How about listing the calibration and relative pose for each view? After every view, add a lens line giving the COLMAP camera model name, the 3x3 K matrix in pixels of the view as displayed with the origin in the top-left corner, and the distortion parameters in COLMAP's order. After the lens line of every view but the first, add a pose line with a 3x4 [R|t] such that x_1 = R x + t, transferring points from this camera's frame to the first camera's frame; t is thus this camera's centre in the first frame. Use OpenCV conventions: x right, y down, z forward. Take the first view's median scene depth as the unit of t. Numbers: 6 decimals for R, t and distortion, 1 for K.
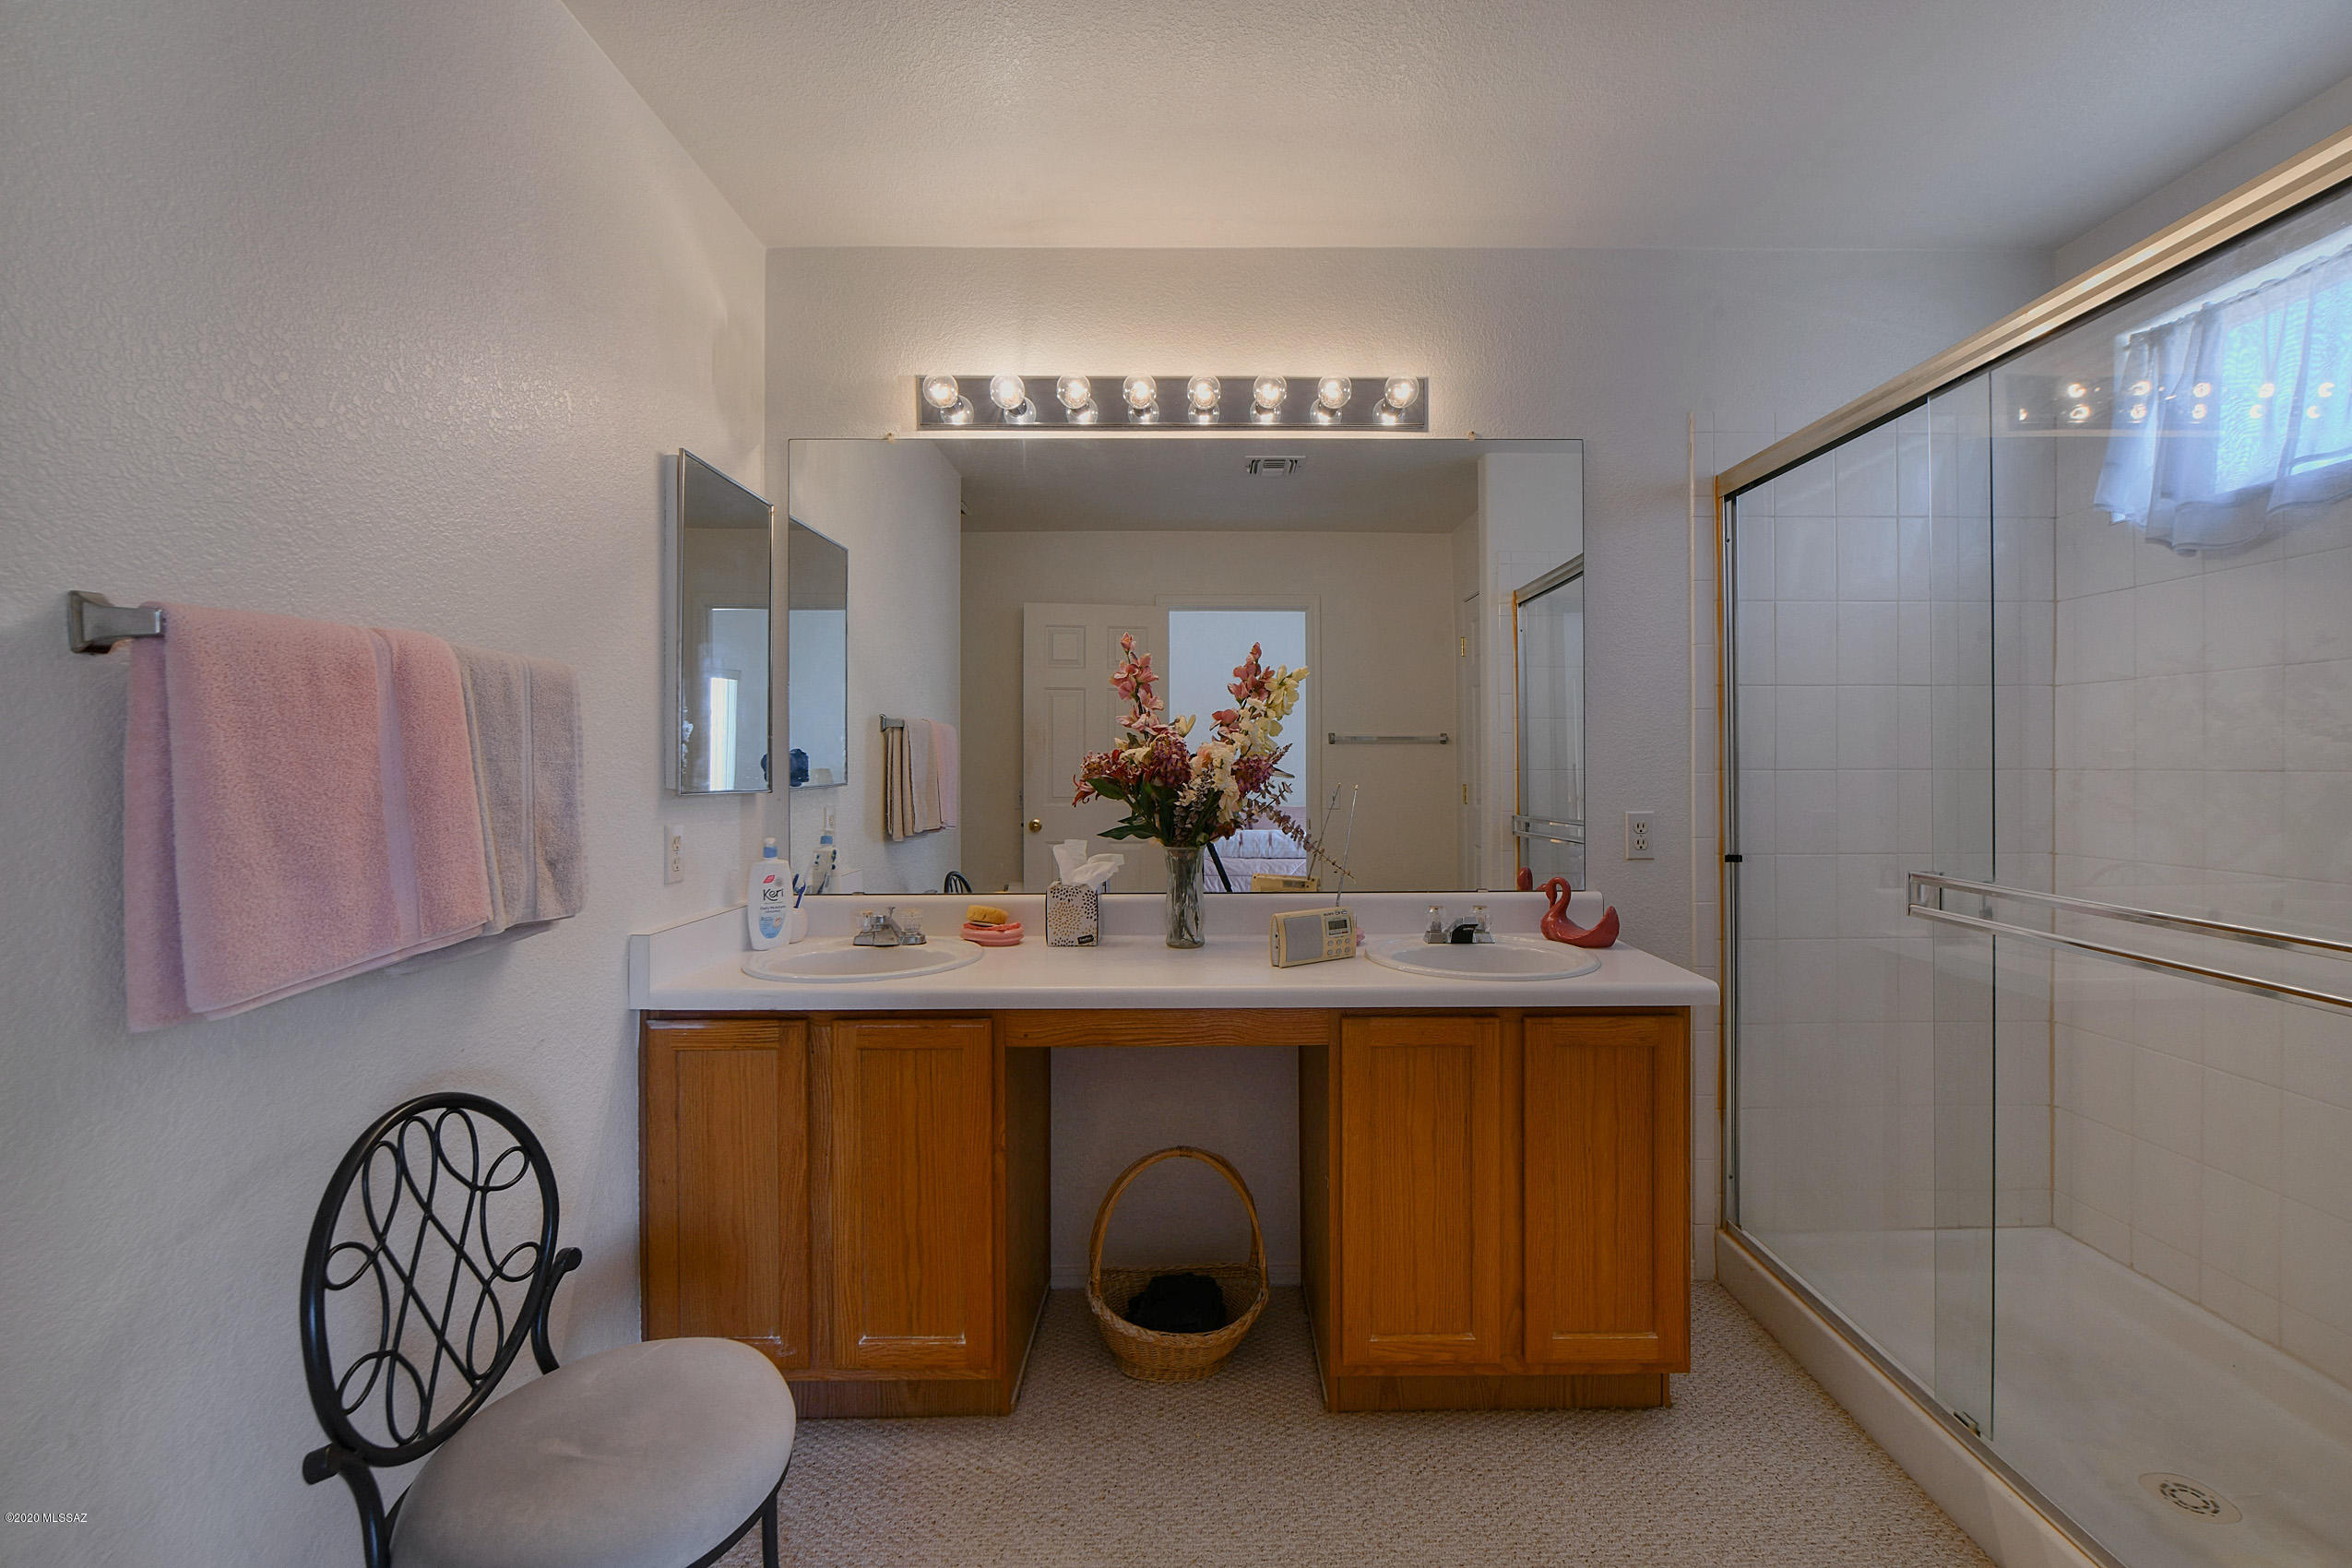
lens RADIAL K [[976.3, 0, 1180.2], [0, 976.3, 758.3], [0, 0, 1]] dist [-0.003419, -0.000831]
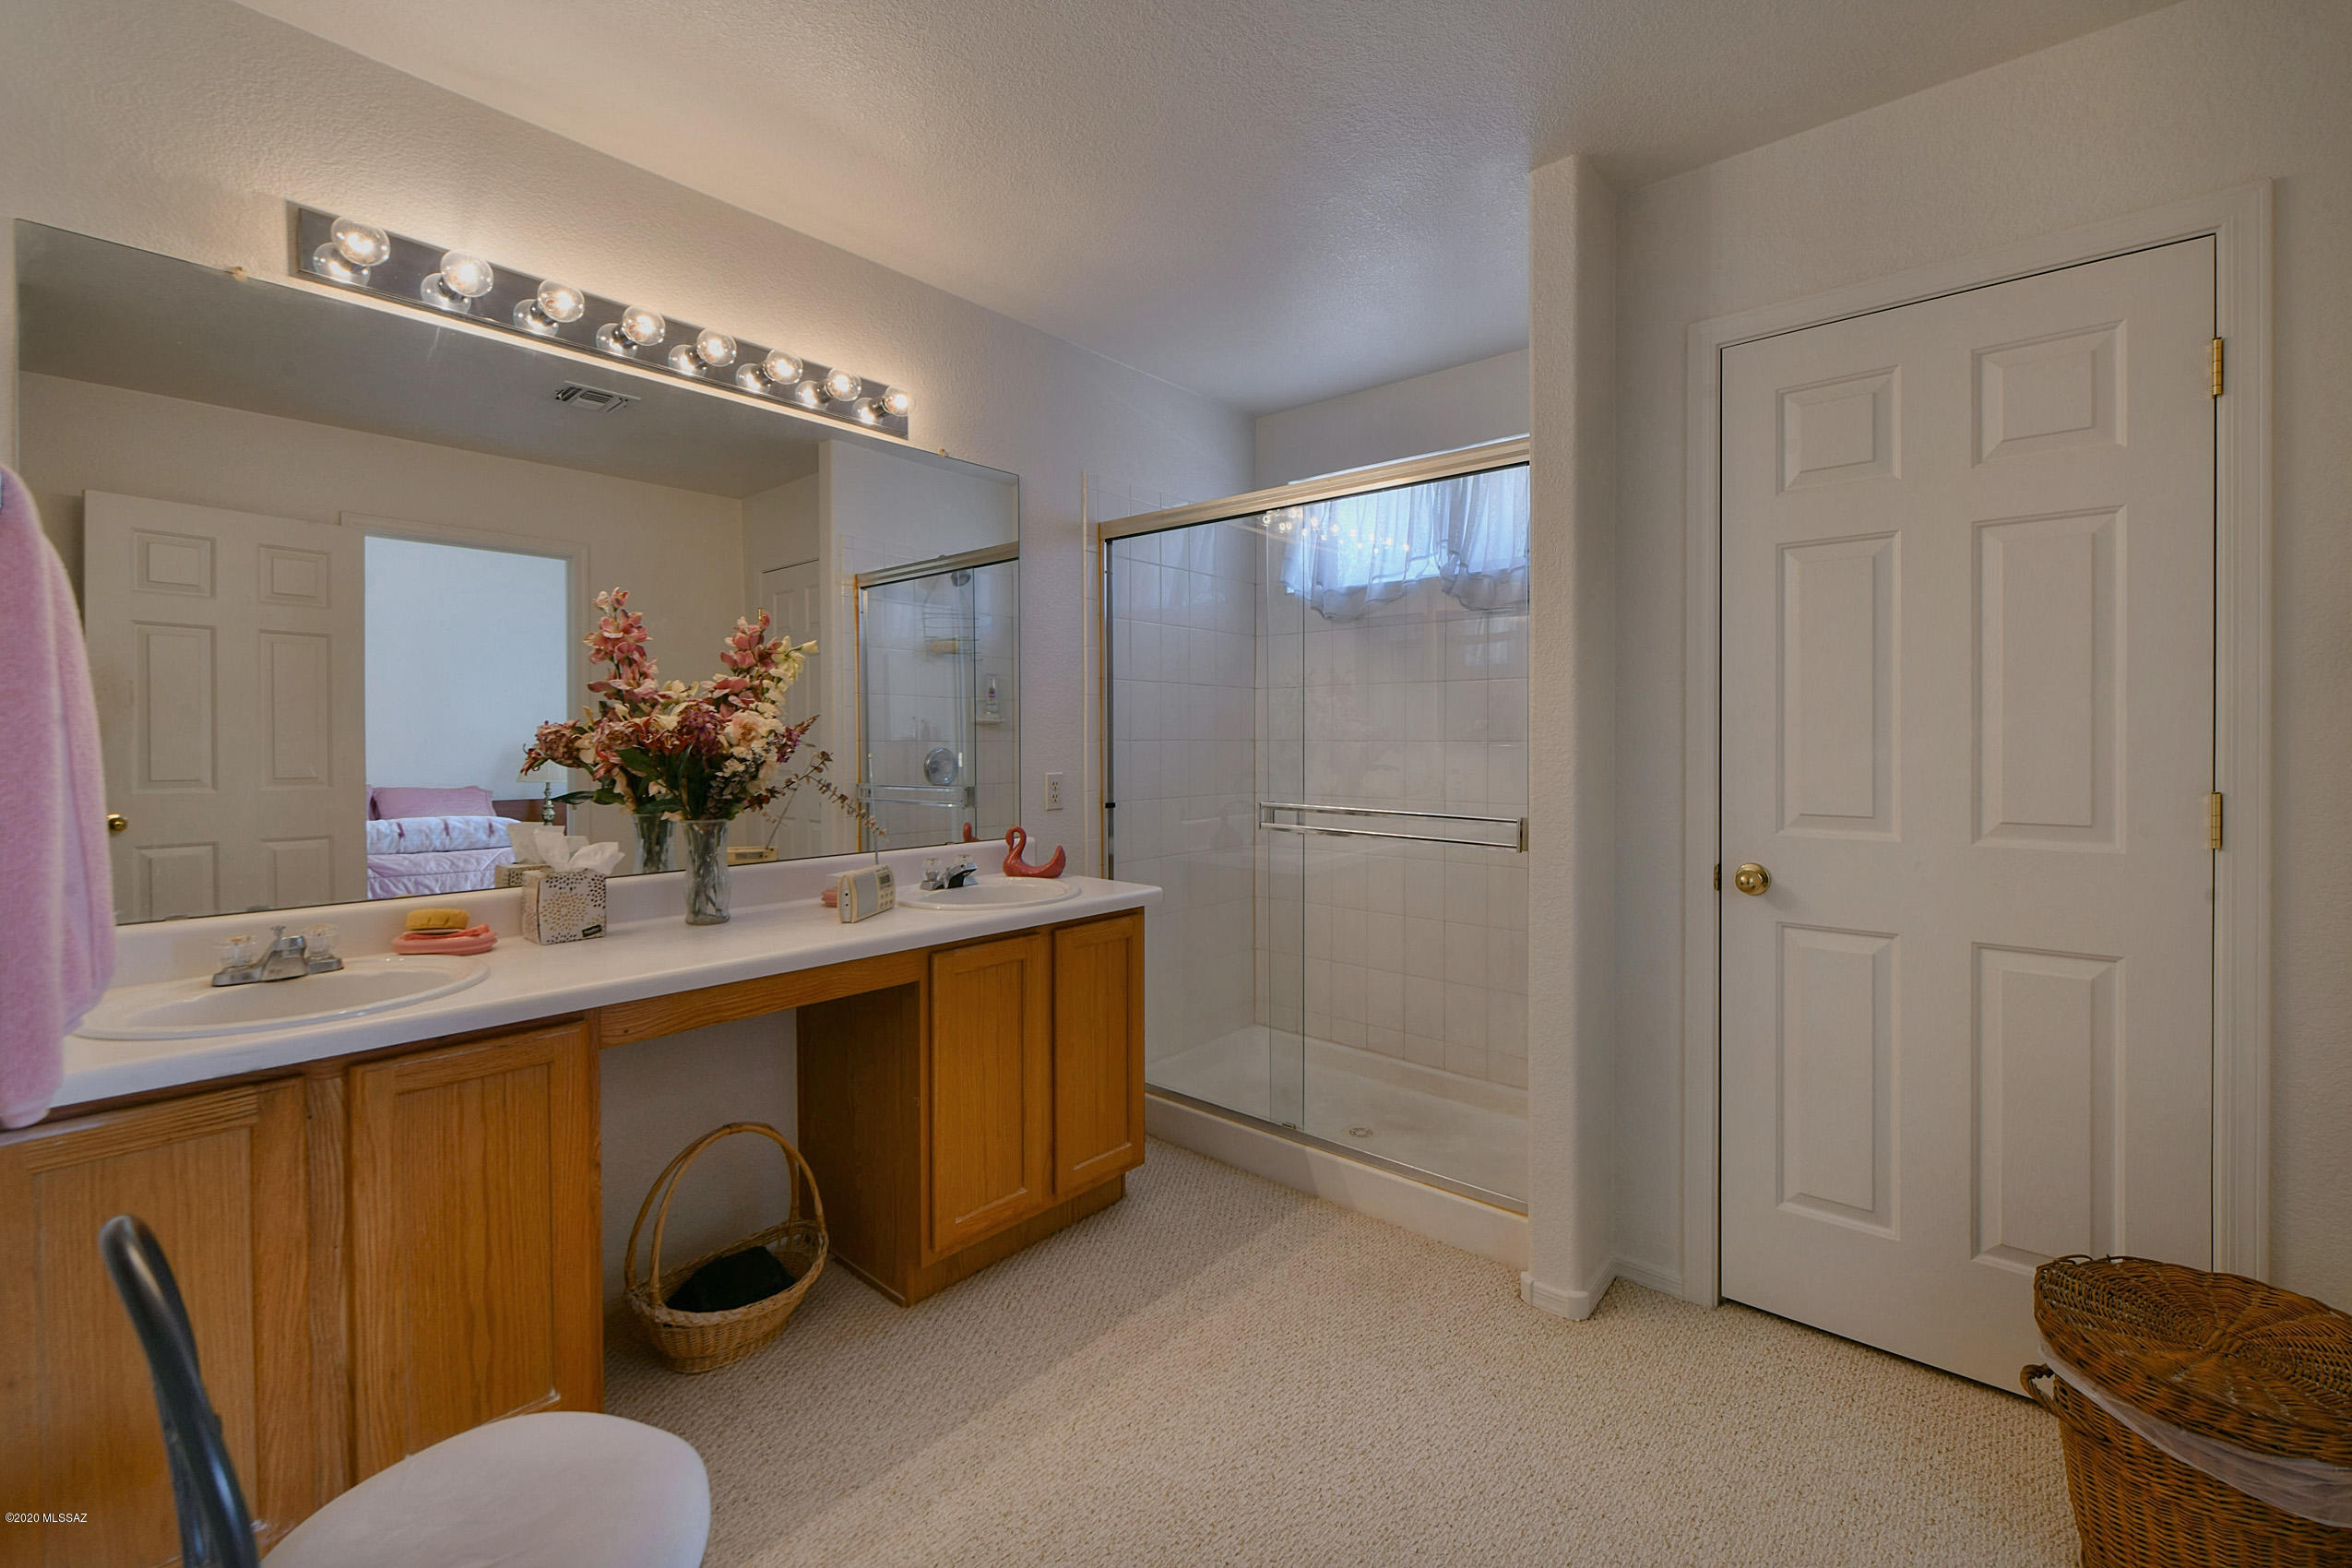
lens RADIAL K [[1013.4, 0, 1183.2], [0, 1013.4, 731.4], [0, 0, 1]] dist [-0.000032, -0.000441]
pose [[0.654376, 0.008148, 0.756125, -0.453795], [-0.009254, 0.999953, -0.002767, 0.002114], [-0.756113, -0.005186, 0.654421, -0.007471]]
